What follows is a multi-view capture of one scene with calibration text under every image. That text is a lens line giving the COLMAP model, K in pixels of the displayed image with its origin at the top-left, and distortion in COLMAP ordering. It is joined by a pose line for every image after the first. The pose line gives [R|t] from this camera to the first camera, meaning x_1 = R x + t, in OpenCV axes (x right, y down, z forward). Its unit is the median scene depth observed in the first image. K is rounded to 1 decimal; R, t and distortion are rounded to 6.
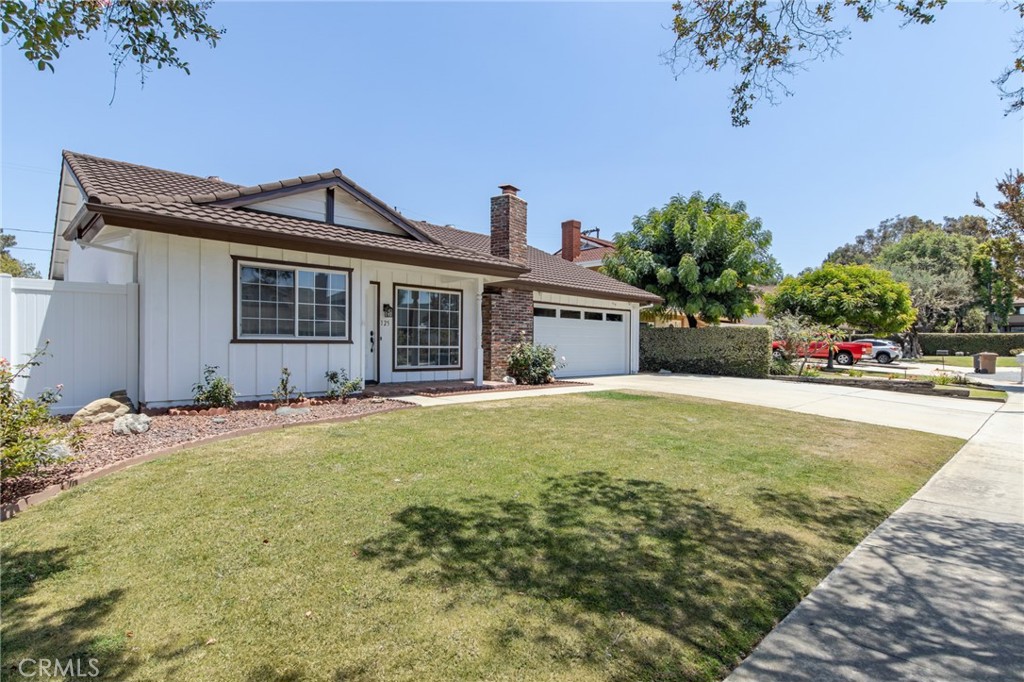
lens RADIAL K [[528.9, 0, 512.0], [0, 528.9, 341.0], [0, 0, 1]] dist [0.000651, -0.000003]
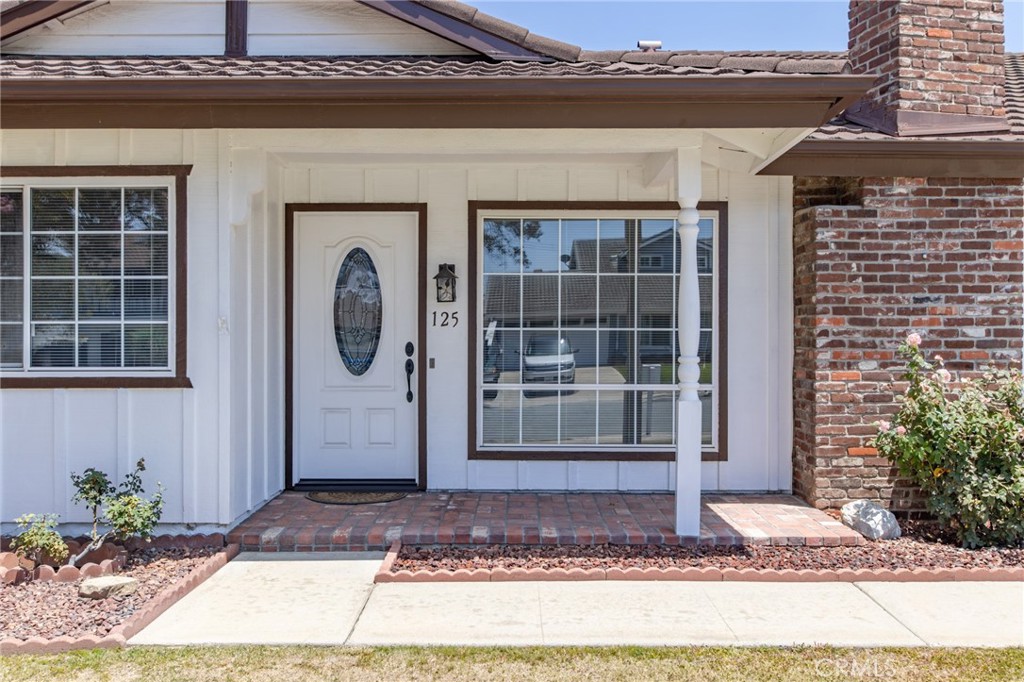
lens RADIAL K [[895.6, 0, 512.0], [0, 895.6, 341.0], [0, 0, 1]] dist [0.007459, 0.001947]
pose [[0.716464, -0.008171, -0.697576, 0.205920], [0.009458, 0.999953, -0.001999, -0.017641], [0.697560, -0.005165, 0.716508, 0.605593]]
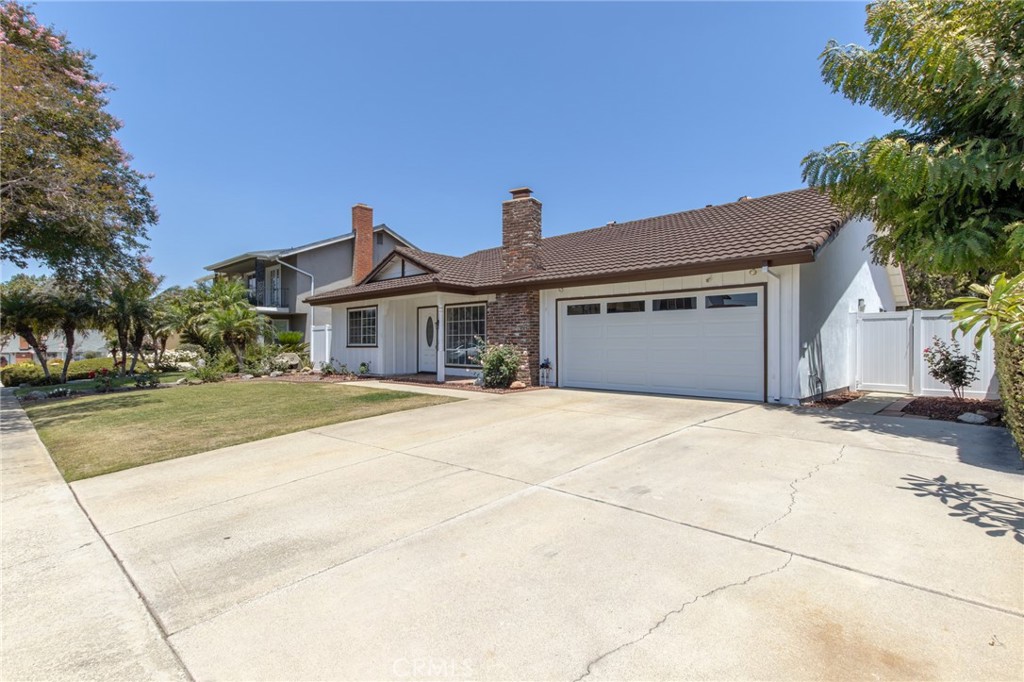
lens RADIAL K [[492.2, 0, 512.0], [0, 492.2, 341.0], [0, 0, 1]] dist [-0.002524, -0.000517]
pose [[0.041008, -0.016995, -0.999014, 1.110121], [0.005208, 0.999845, -0.016795, 0.011201], [0.999145, -0.004514, 0.041090, 1.138991]]
